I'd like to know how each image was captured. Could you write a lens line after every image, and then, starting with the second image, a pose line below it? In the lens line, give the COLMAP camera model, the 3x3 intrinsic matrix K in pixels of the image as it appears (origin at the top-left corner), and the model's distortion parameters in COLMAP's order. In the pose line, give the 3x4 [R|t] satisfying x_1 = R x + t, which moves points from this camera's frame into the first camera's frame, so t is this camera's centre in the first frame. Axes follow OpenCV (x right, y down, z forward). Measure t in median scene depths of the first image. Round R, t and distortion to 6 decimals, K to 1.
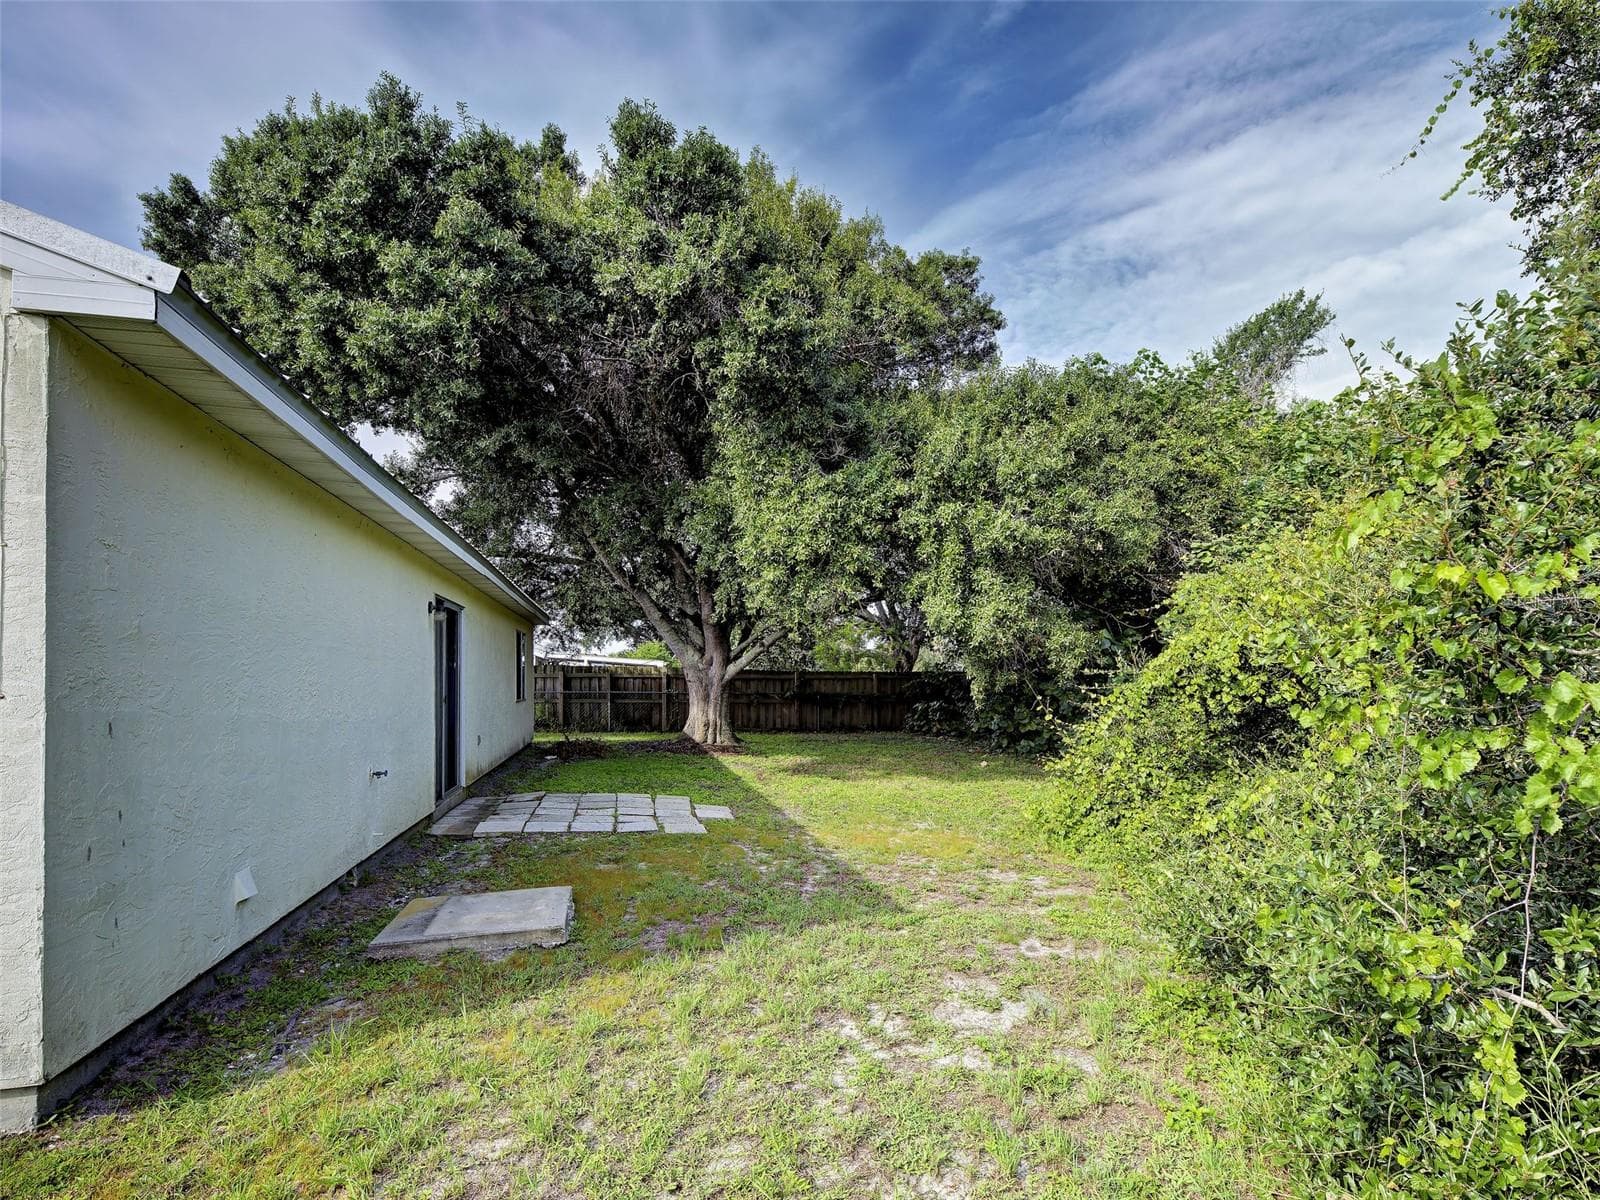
lens RADIAL K [[864.0, 0, 800.3], [0, 864.0, 668.0], [0, 0, 1]] dist [0.007492, -0.000051]
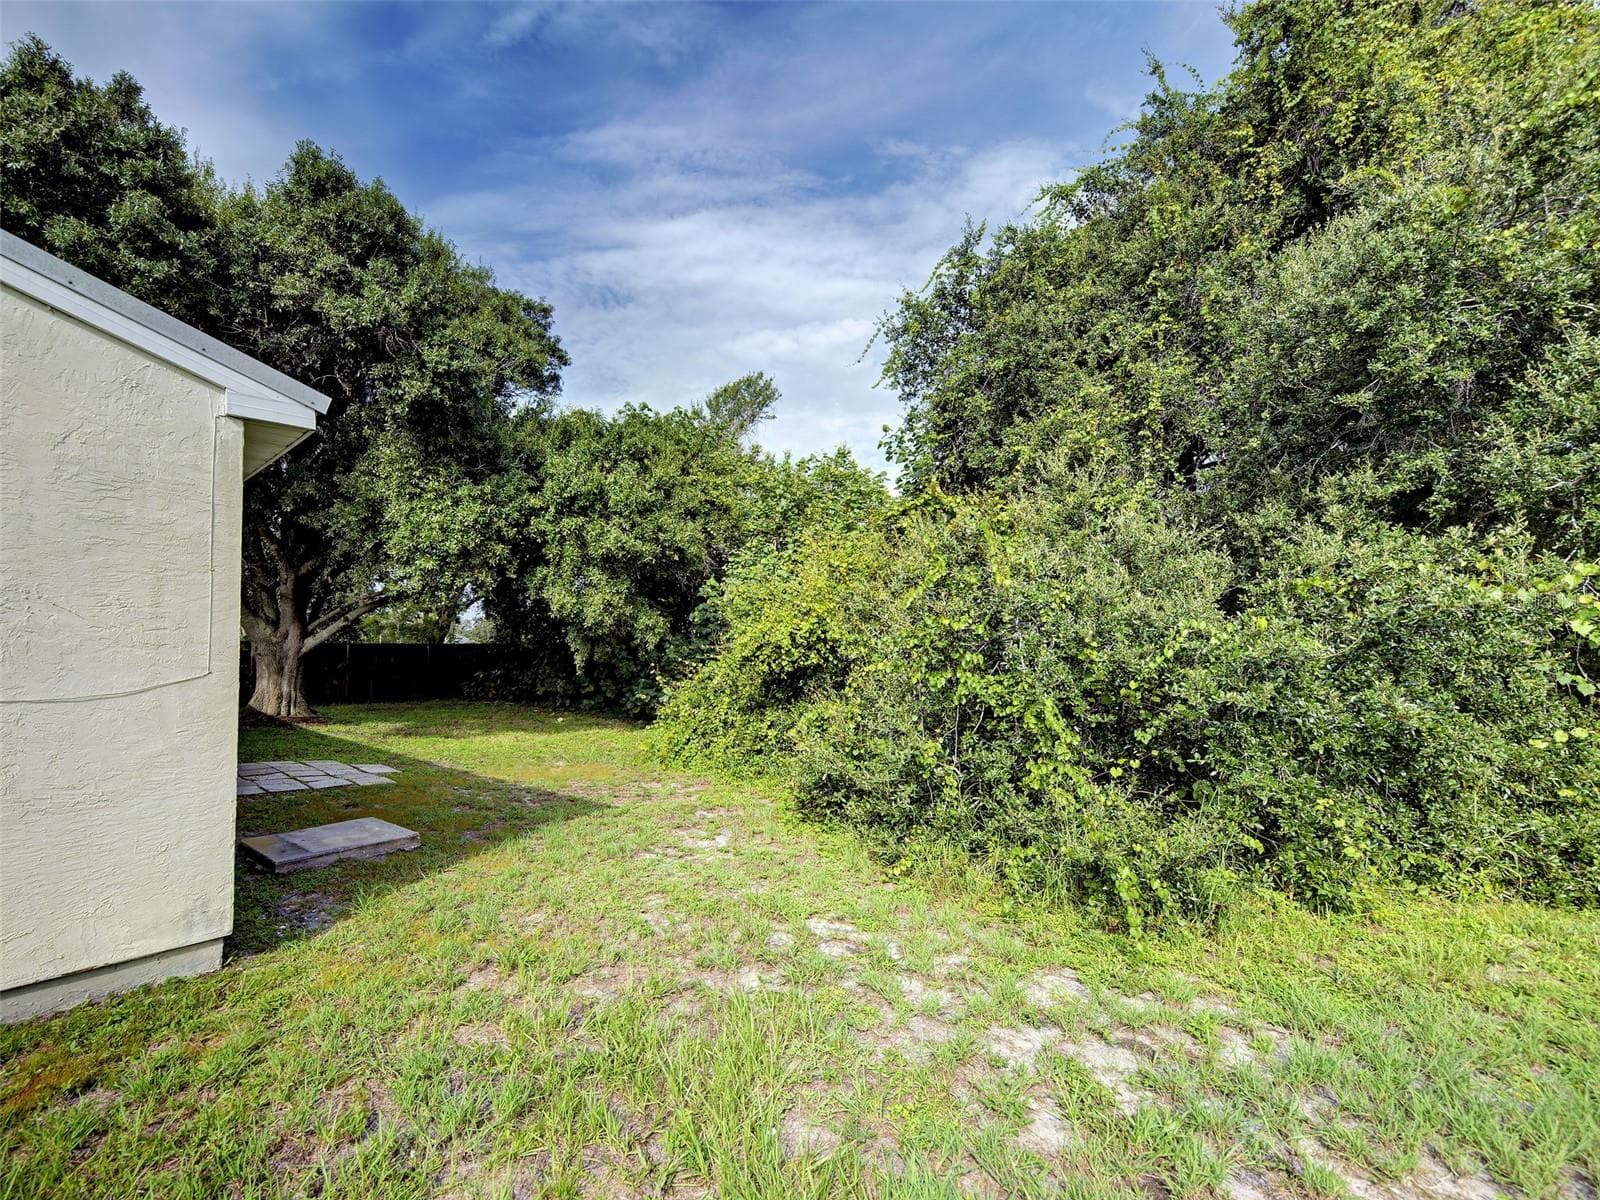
lens RADIAL K [[775.0, 0, 819.9], [0, 775.0, 603.0], [0, 0, 1]] dist [0.000410, -0.000094]
pose [[0.808922, 0.030364, 0.587132, -0.207425], [-0.003368, 0.998888, -0.047019, -0.006287], [-0.587907, 0.036057, 0.808125, -0.165454]]
